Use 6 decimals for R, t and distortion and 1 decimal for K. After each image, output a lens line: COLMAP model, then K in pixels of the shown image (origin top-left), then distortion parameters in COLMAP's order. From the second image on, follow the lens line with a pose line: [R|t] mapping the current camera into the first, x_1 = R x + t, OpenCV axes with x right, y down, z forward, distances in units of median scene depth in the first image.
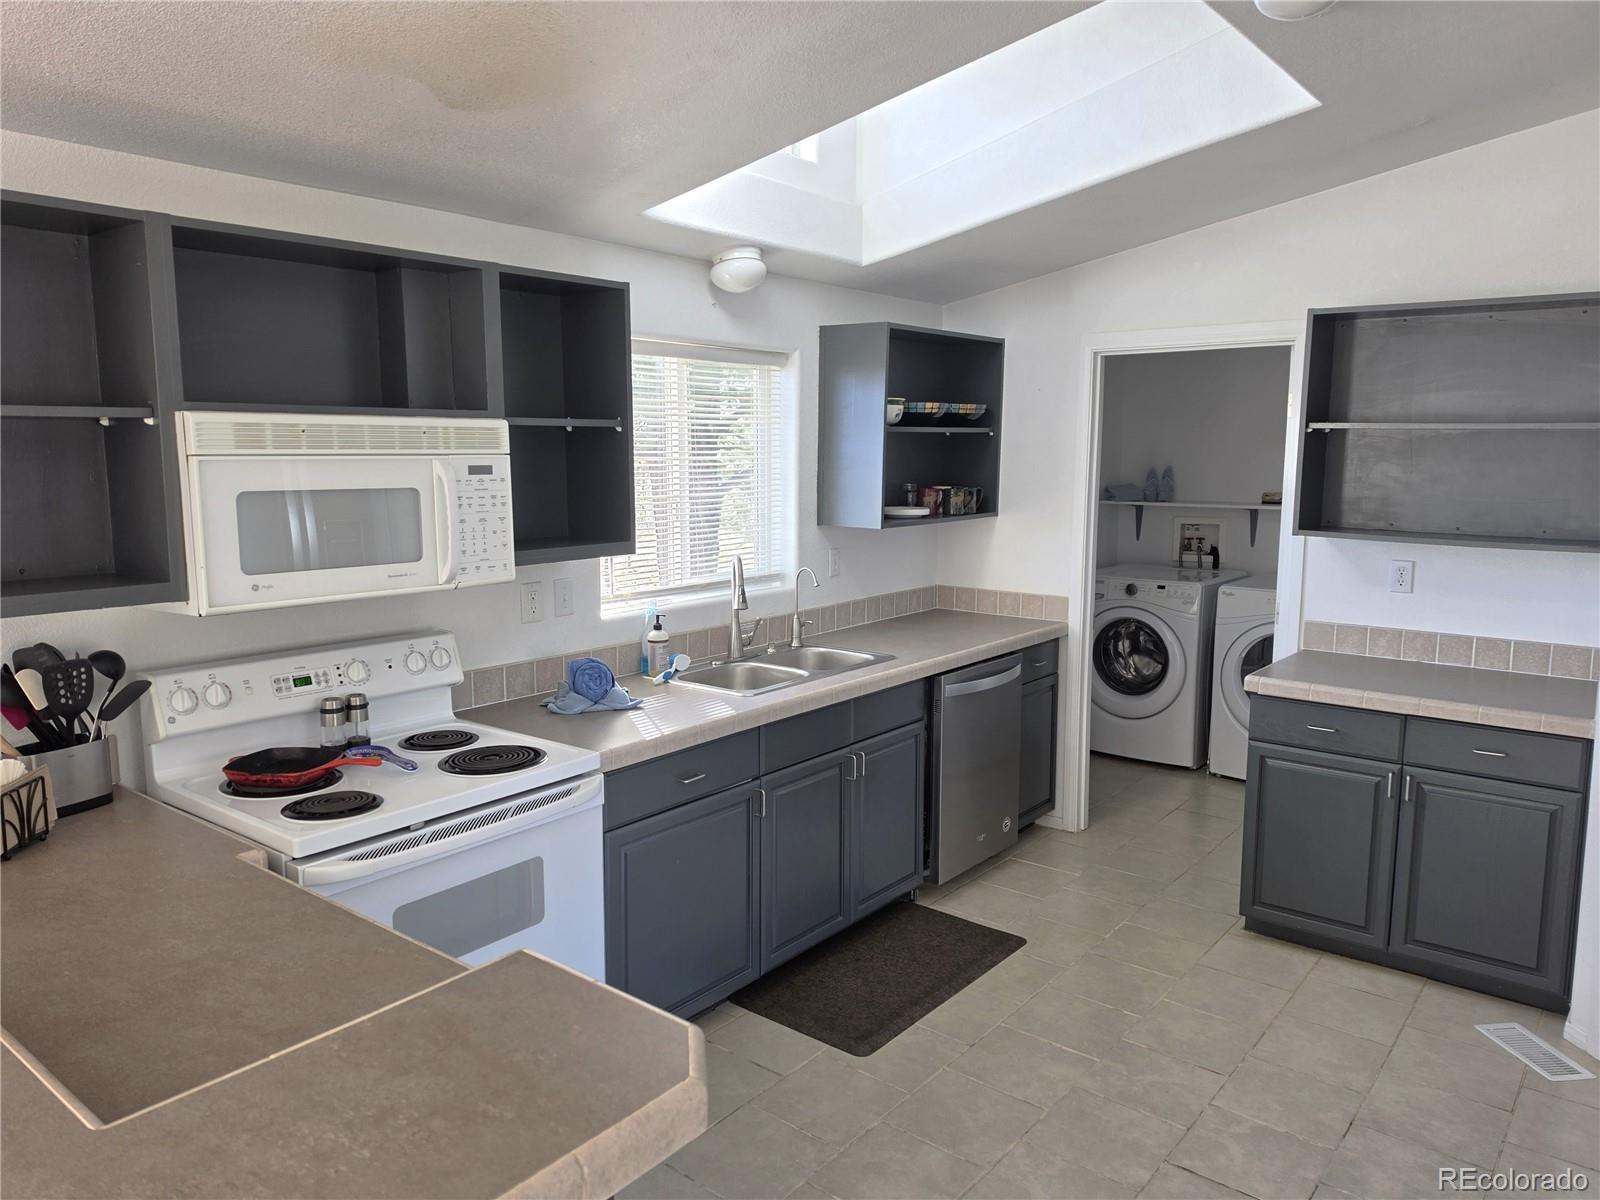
lens RADIAL K [[1106.9, 0, 800.0], [0, 1106.9, 600.0], [0, 0, 1]] dist [0.004293, 0.002320]
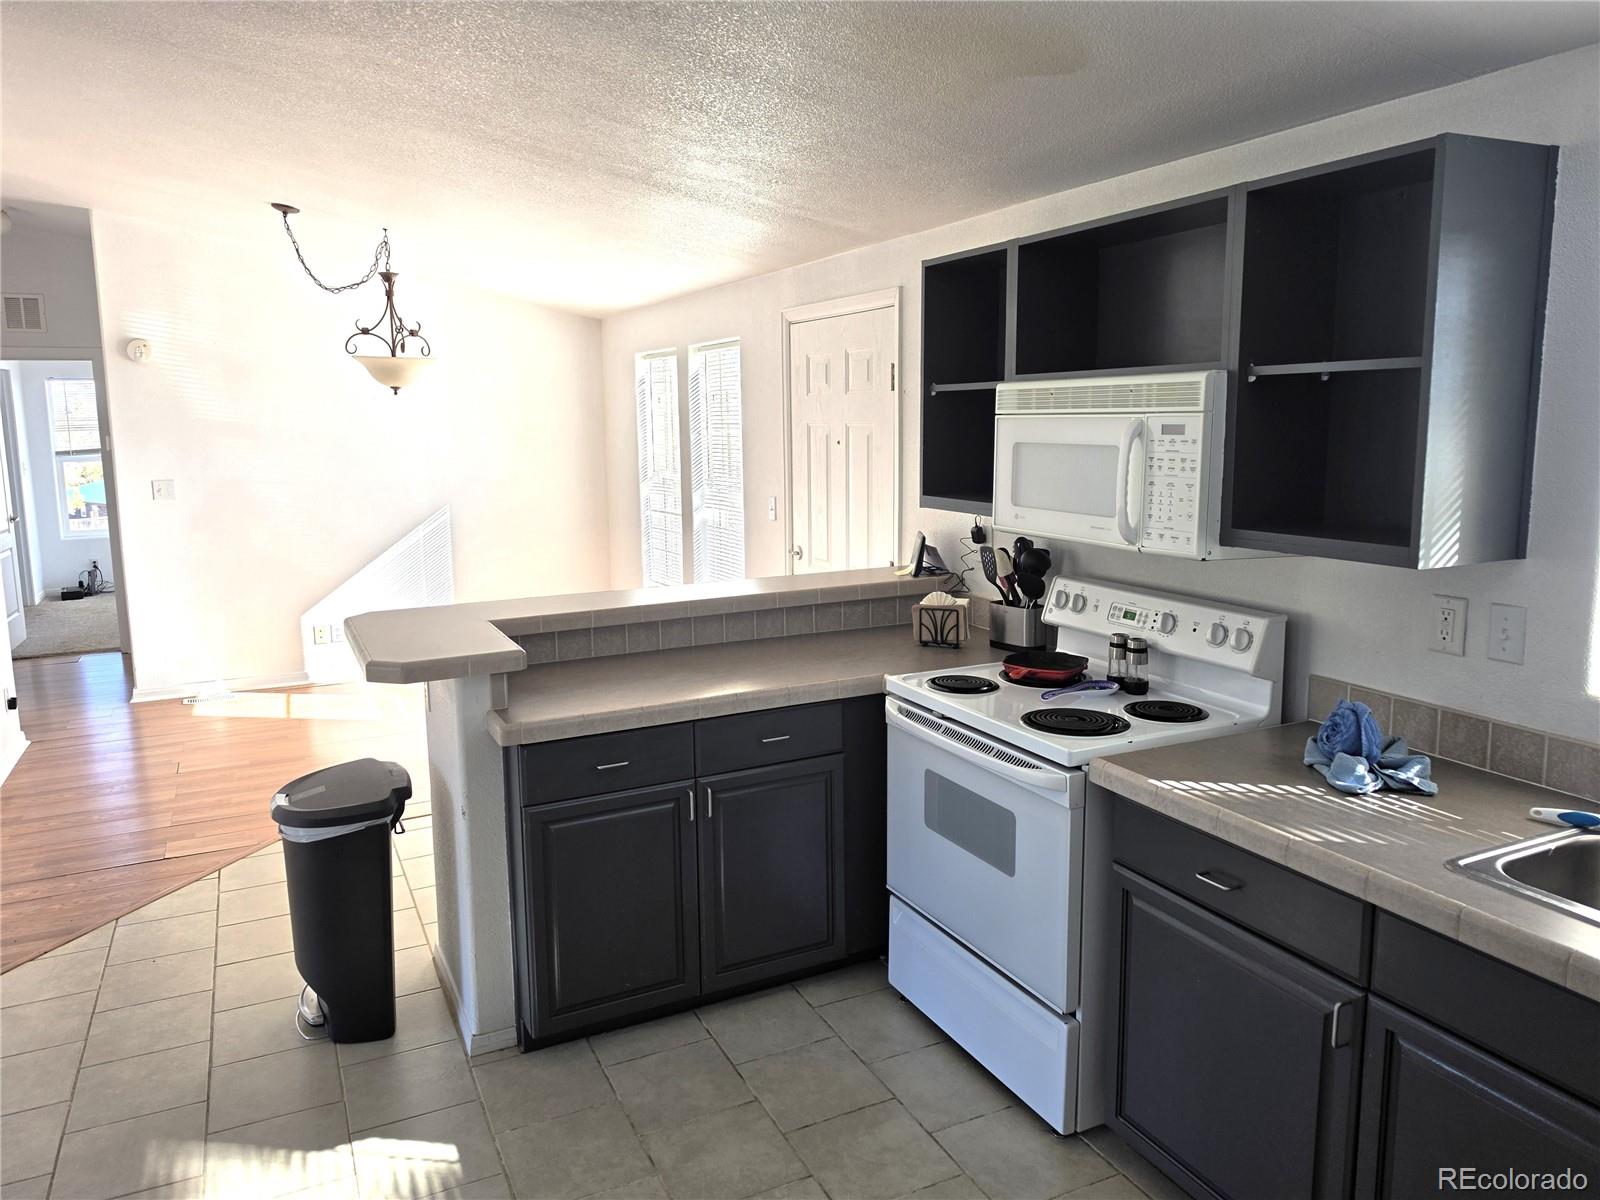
lens RADIAL K [[1106.9, 0, 800.0], [0, 1106.9, 600.0], [0, 0, 1]] dist [0.004293, 0.002320]
pose [[-0.441219, 0.151807, -0.884466, 0.673794], [-0.108659, 0.969299, 0.220573, -0.149599], [0.890797, 0.193426, -0.411178, 1.132368]]
